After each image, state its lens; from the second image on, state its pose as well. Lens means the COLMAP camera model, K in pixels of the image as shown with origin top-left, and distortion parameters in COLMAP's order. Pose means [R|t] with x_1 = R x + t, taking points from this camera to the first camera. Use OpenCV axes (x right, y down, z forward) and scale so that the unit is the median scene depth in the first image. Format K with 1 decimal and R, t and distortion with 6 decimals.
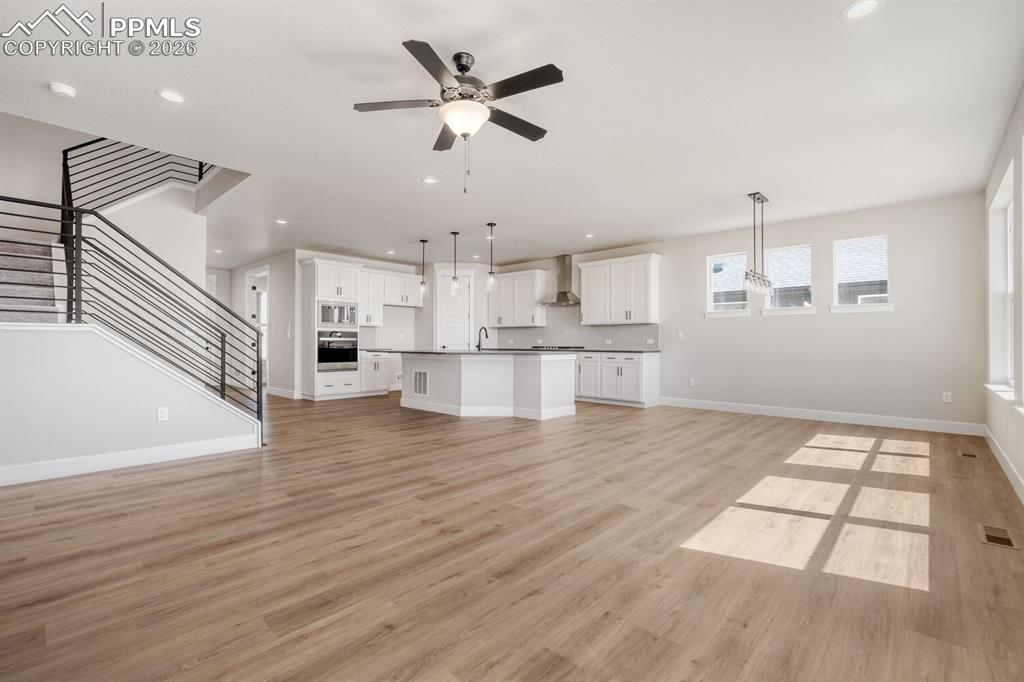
lens RADIAL K [[450.4, 0, 512.0], [0, 450.4, 341.0], [0, 0, 1]] dist [-0.001008, -0.000013]
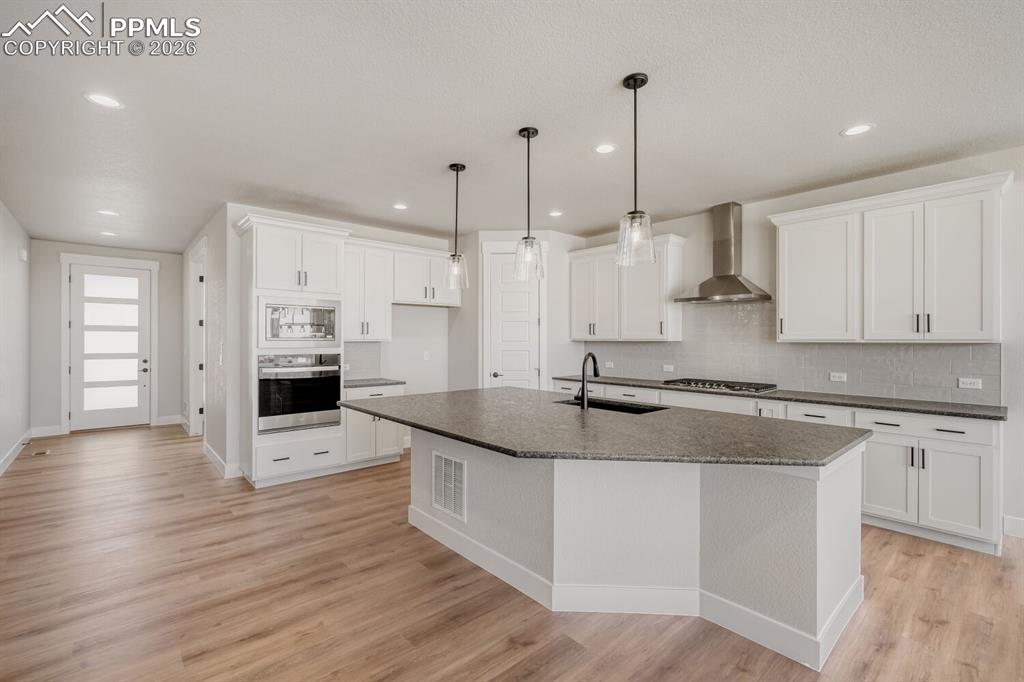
lens RADIAL K [[450.4, 0, 512.0], [0, 450.4, 341.0], [0, 0, 1]] dist [-0.001008, -0.000013]
pose [[0.995481, -0.000613, -0.094961, -0.084983], [0.001205, 0.999980, 0.006176, -0.039278], [0.094956, -0.006263, 0.995462, 0.482415]]
